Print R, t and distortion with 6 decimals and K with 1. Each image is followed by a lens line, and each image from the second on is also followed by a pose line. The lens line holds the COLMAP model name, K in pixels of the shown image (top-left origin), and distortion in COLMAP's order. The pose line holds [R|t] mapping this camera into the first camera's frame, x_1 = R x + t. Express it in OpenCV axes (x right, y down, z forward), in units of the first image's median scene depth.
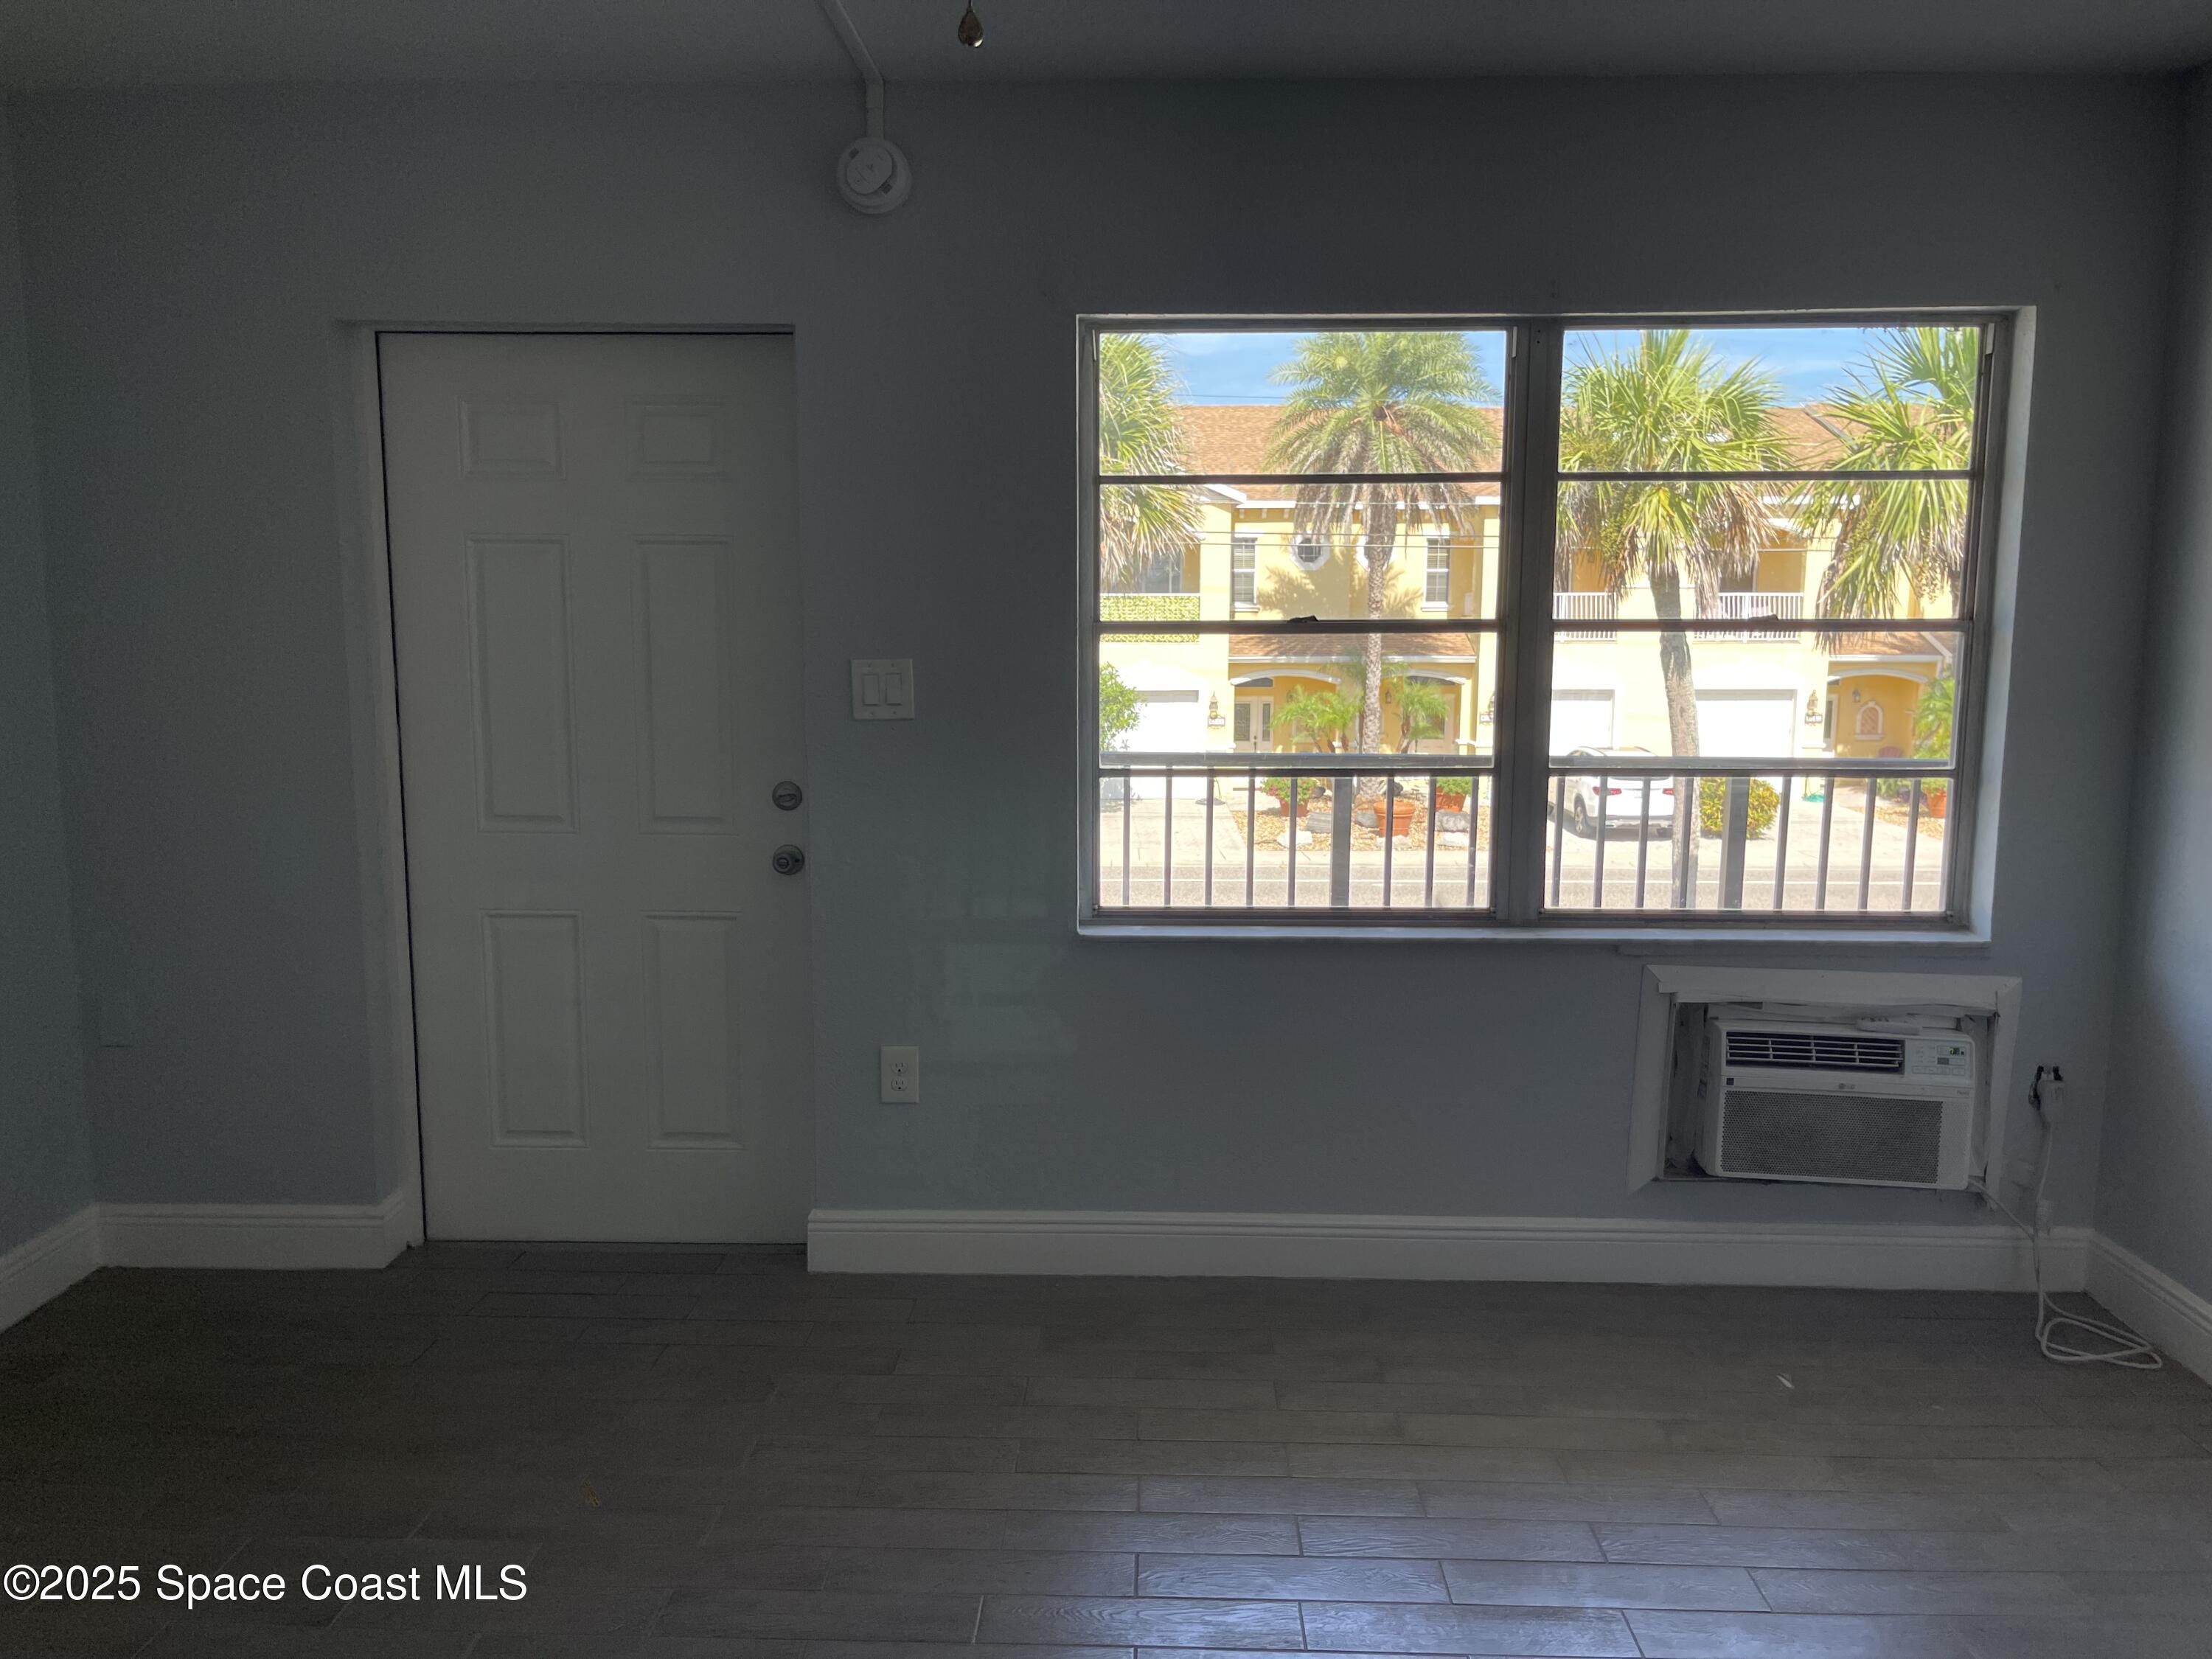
lens RADIAL K [[1662.3, 0, 1111.8], [0, 1662.3, 899.2], [0, 0, 1]] dist [0.030972, -0.061404]
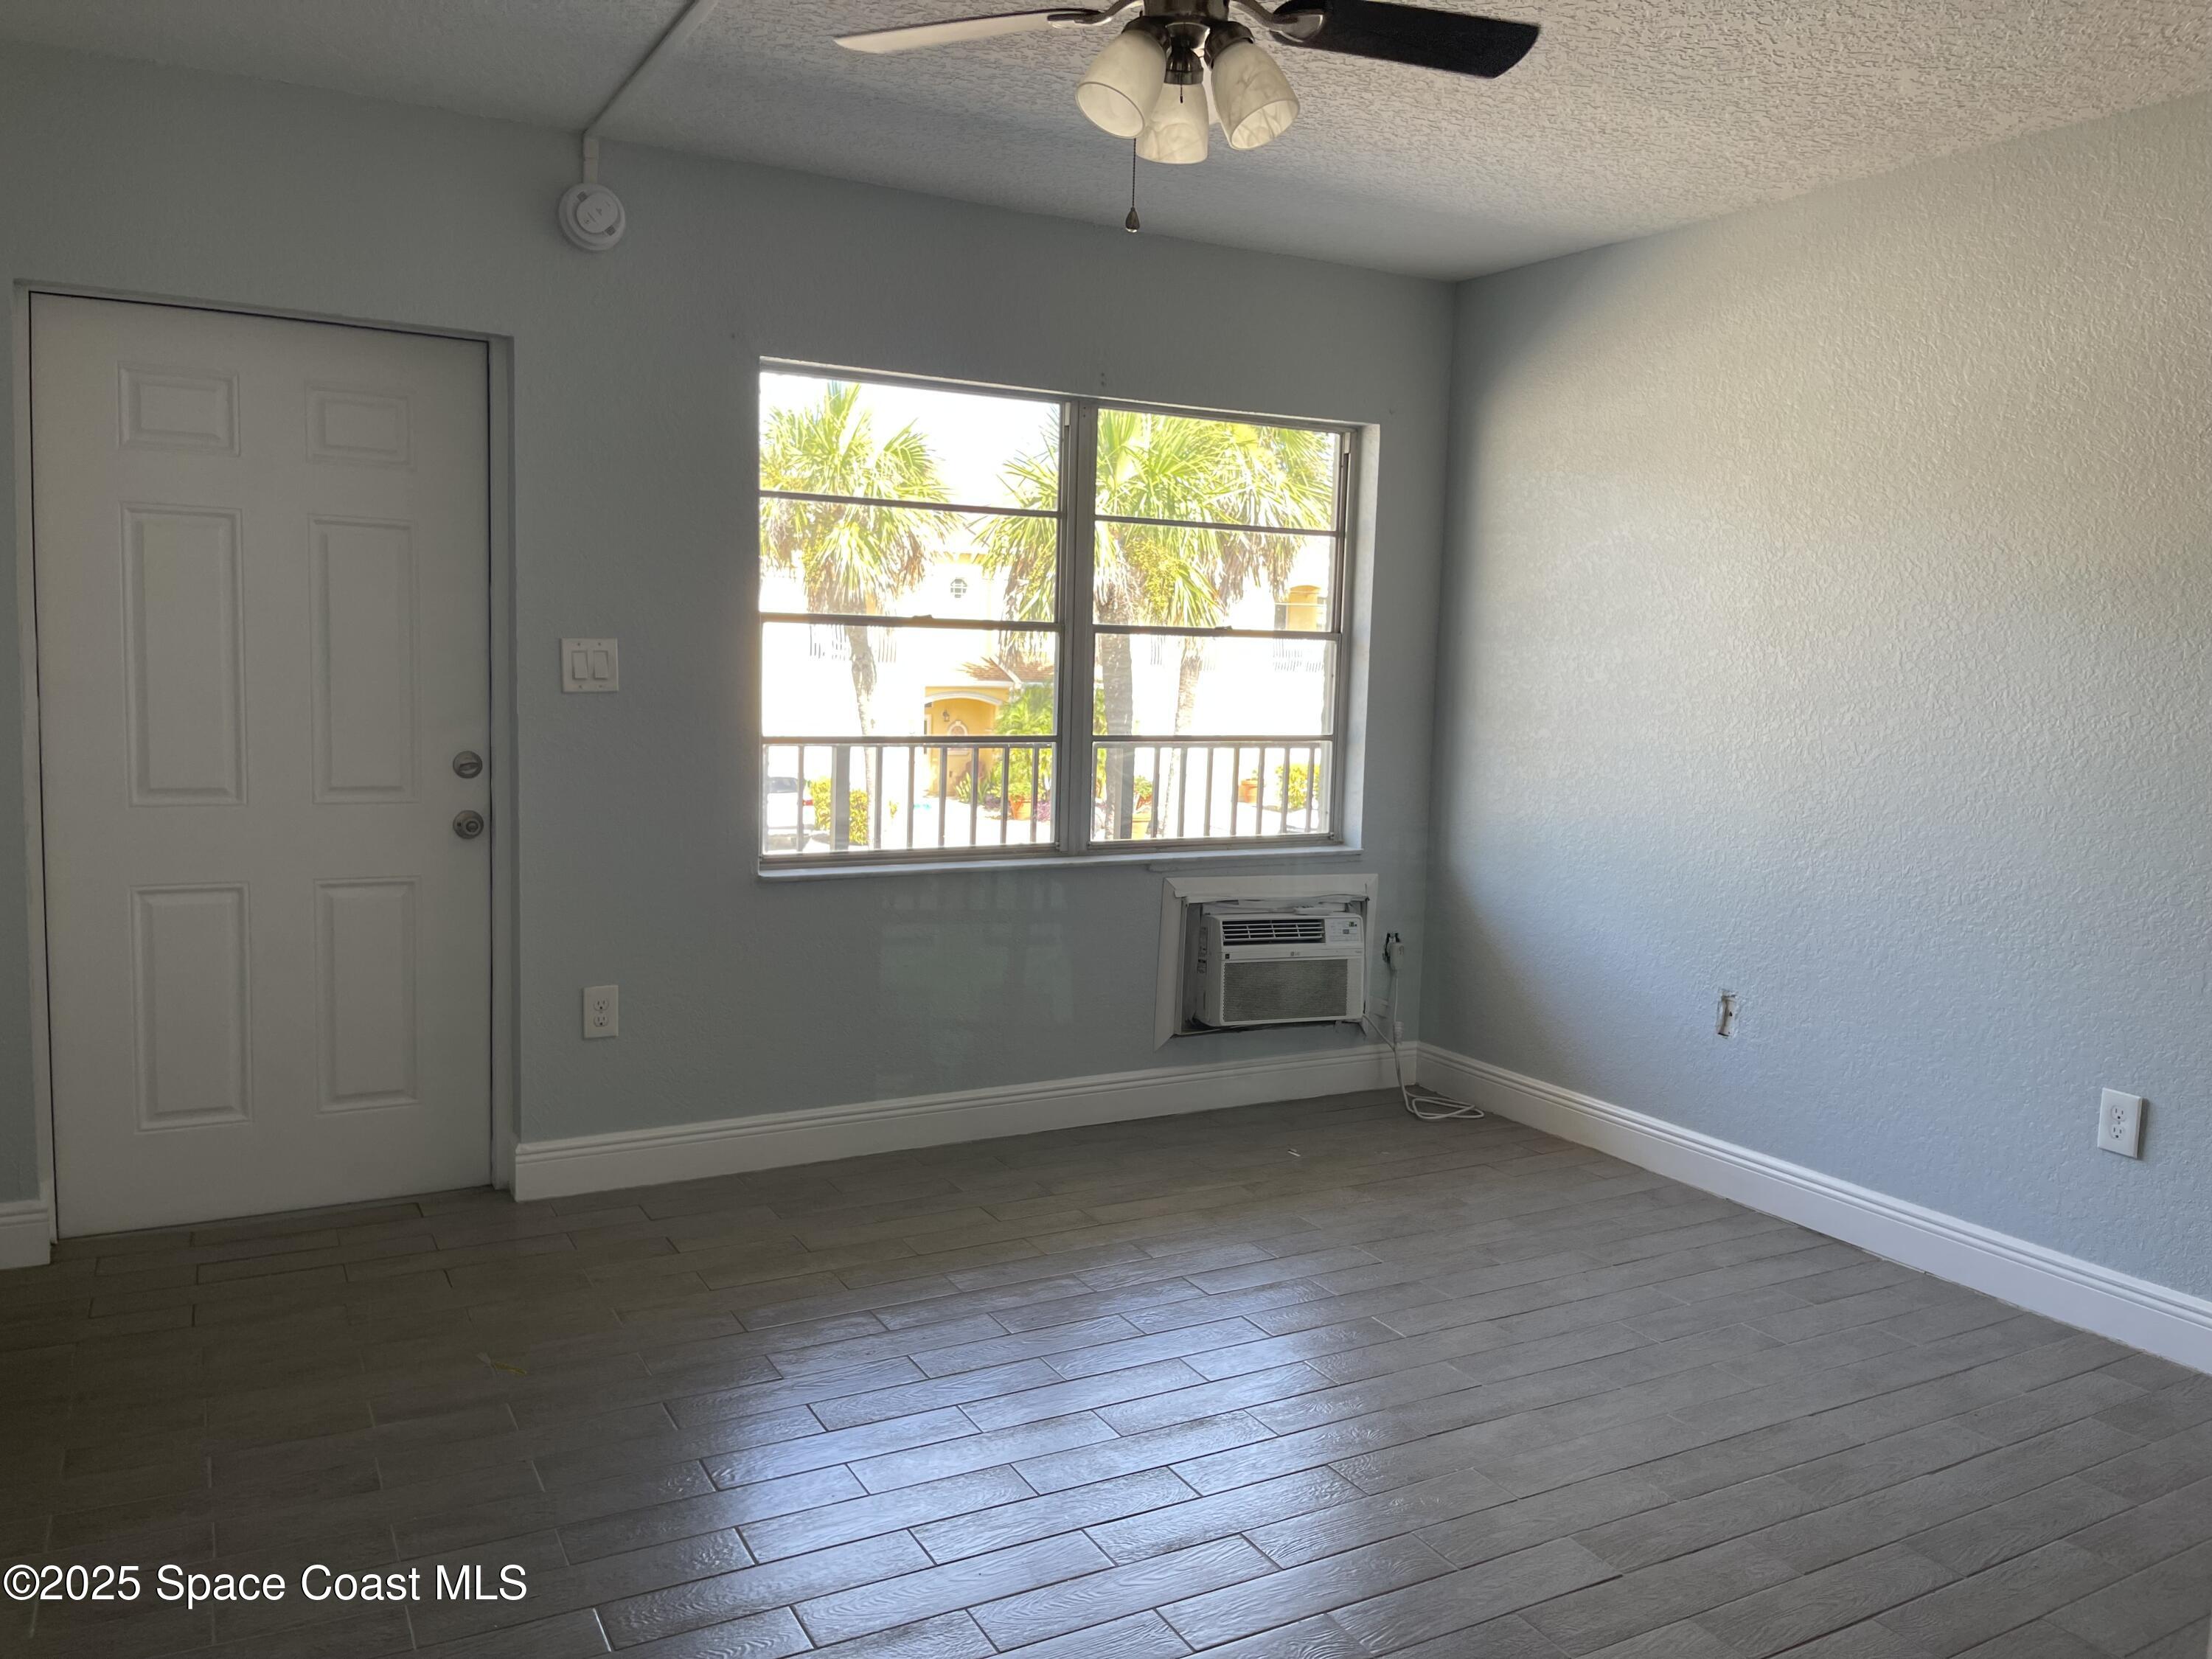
lens RADIAL K [[1662.3, 0, 1111.8], [0, 1662.3, 899.2], [0, 0, 1]] dist [0.030972, -0.061404]
pose [[0.852379, -0.055008, 0.520023, -0.425885], [0.062406, 0.998045, 0.003284, 0.049384], [-0.519187, 0.029653, 0.854146, -0.141335]]
